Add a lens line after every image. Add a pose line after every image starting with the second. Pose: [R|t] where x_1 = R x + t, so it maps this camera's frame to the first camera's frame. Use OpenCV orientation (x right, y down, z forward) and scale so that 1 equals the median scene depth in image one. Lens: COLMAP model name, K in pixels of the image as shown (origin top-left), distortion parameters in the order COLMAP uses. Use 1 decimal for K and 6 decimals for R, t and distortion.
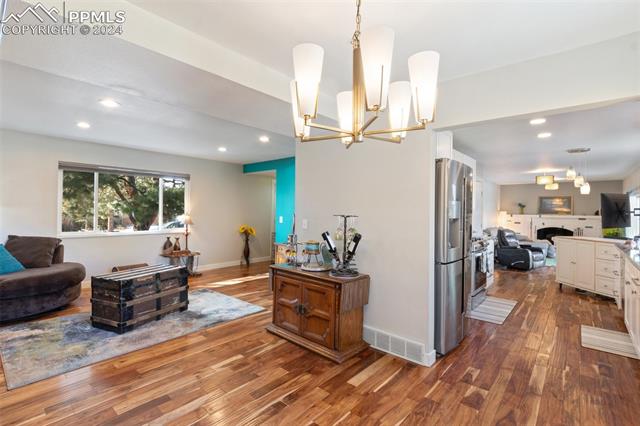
lens RADIAL K [[300.7, 0, 319.7], [0, 300.7, 210.3], [0, 0, 1]] dist [-0.003735, -0.000170]
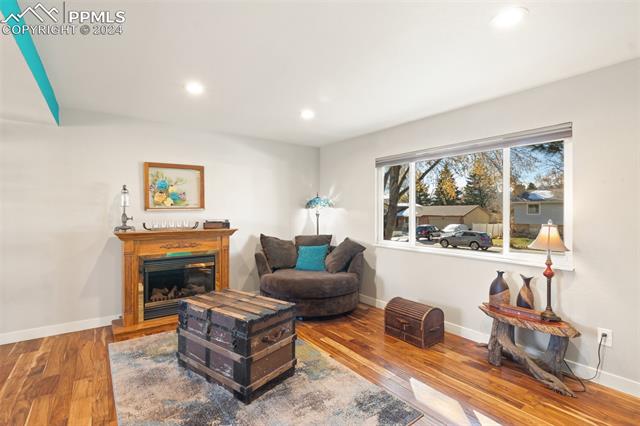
lens RADIAL K [[300.7, 0, 315.7], [0, 300.7, 212.6], [0, 0, 1]] dist [-0.003735, -0.000170]
pose [[-0.237044, -0.003081, -0.971494, 0.041200], [-0.003886, 0.999990, -0.002224, -0.001078], [0.971491, 0.003248, -0.237053, 1.400317]]
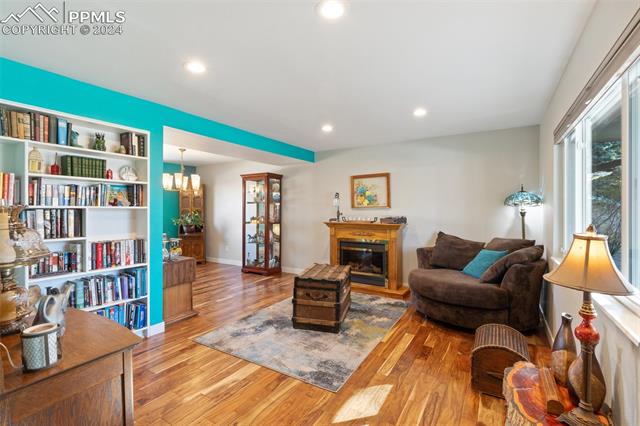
lens RADIAL K [[300.7, 0, 313.4], [0, 300.7, 210.5], [0, 0, 1]] dist [-0.003735, -0.000170]
pose [[-0.990533, -0.006825, -0.137103, -0.429610], [-0.007608, 0.999958, 0.005189, -0.005331], [0.137062, 0.006183, -0.990543, 2.086354]]
